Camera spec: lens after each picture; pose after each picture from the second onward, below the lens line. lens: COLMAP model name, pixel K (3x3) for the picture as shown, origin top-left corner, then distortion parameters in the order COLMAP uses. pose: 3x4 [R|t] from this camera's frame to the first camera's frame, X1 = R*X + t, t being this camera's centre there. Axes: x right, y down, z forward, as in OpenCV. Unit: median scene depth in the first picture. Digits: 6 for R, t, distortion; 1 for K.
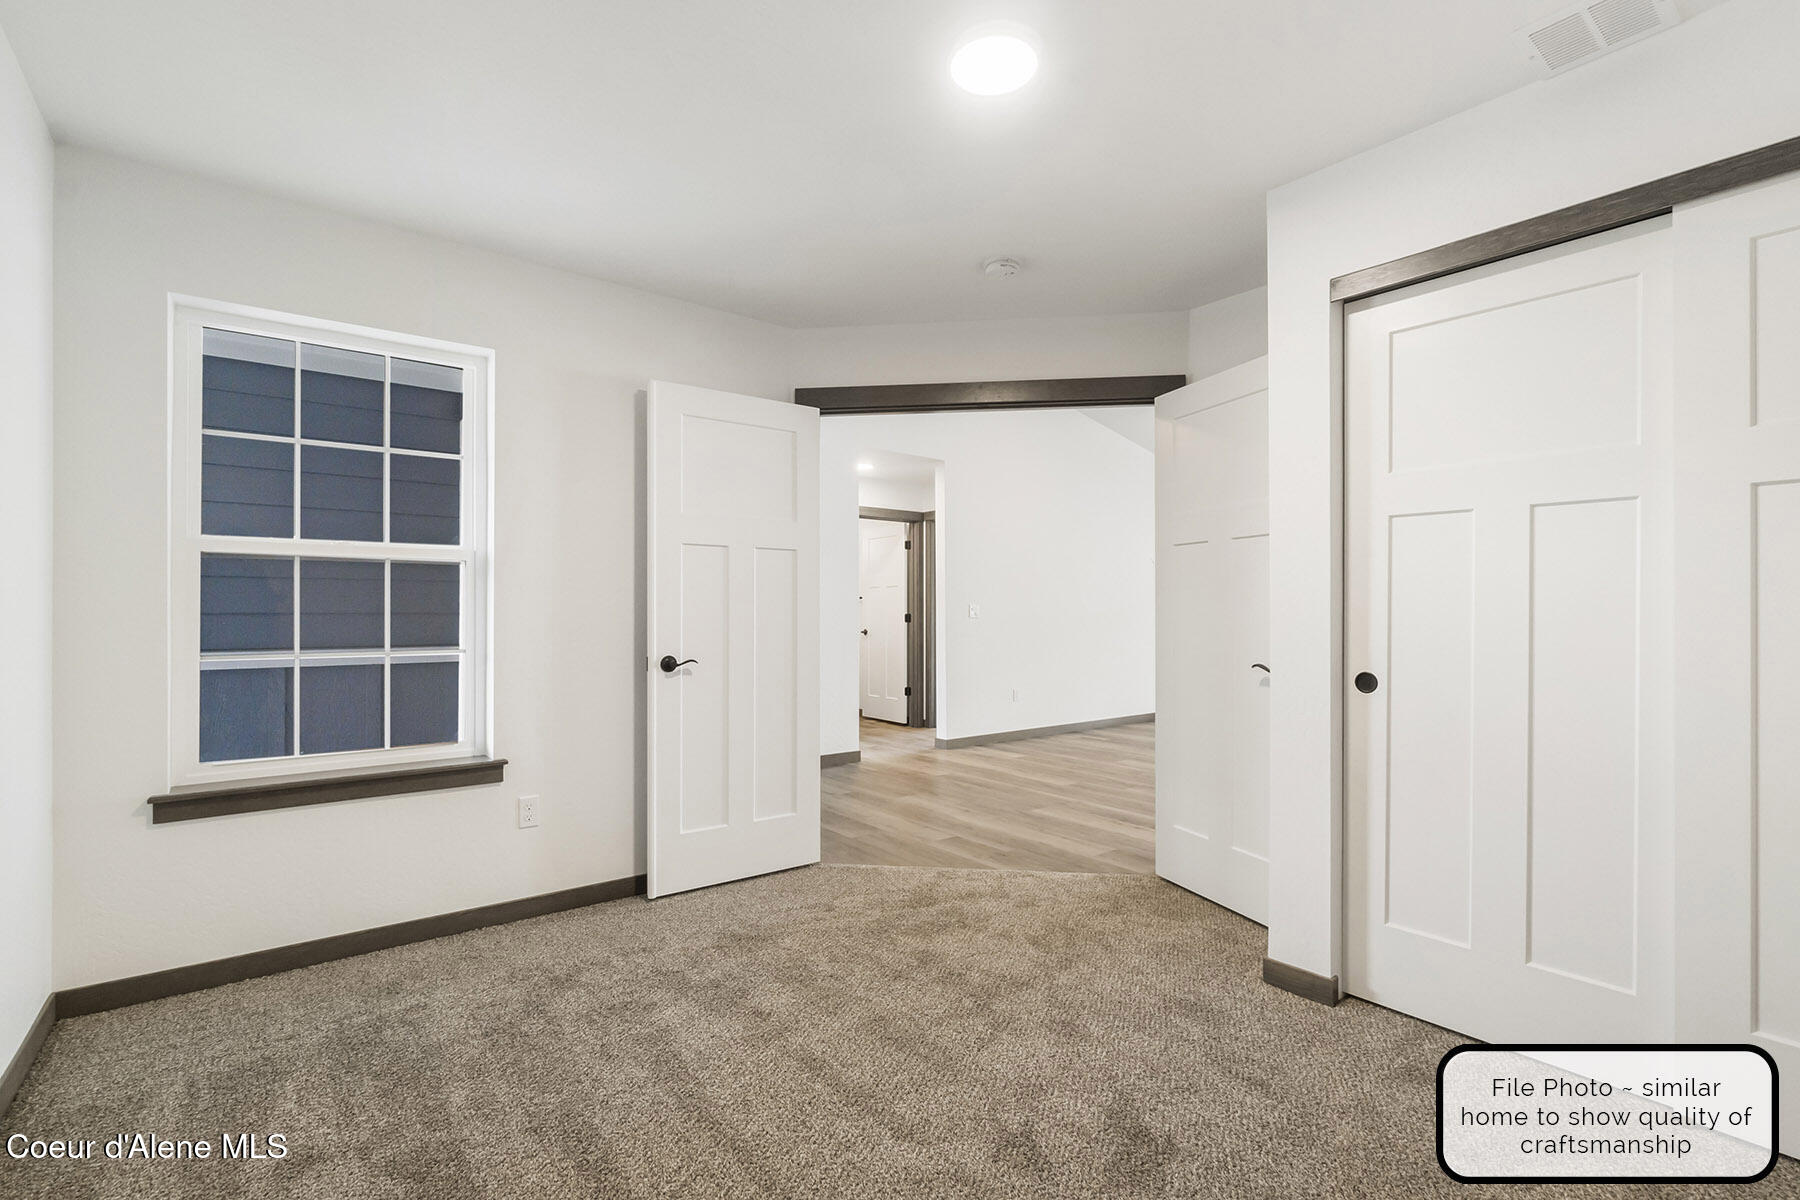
lens RADIAL K [[785.1, 0, 893.2], [0, 785.1, 601.6], [0, 0, 1]] dist [-0.002907, 0.000072]
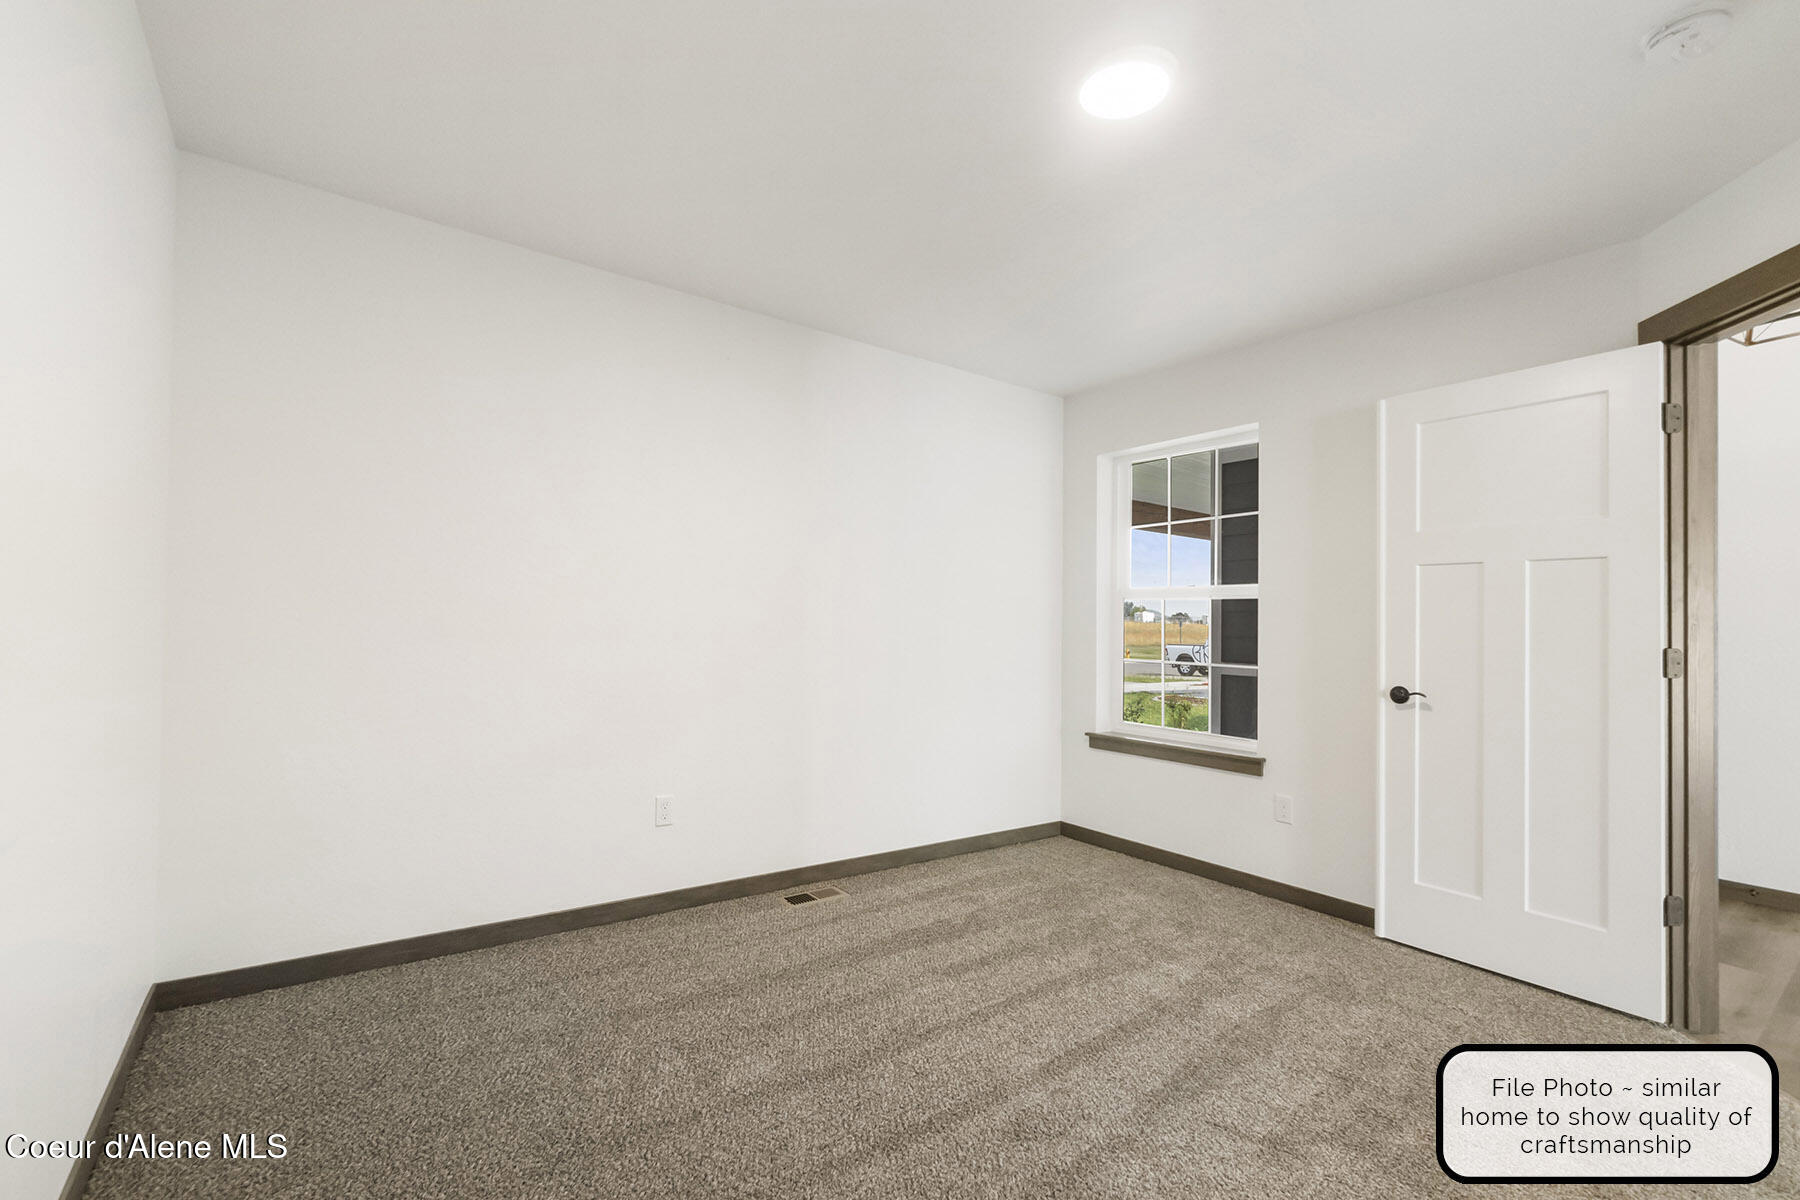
lens RADIAL K [[774.7, 0, 896.9], [0, 774.7, 620.3], [0, 0, 1]] dist [-0.001177, -0.000119]
pose [[-0.017161, -0.010223, -0.999800, 0.755001], [-0.004764, 0.999937, -0.010143, 0.003247], [0.999841, 0.004589, -0.017209, 0.487313]]
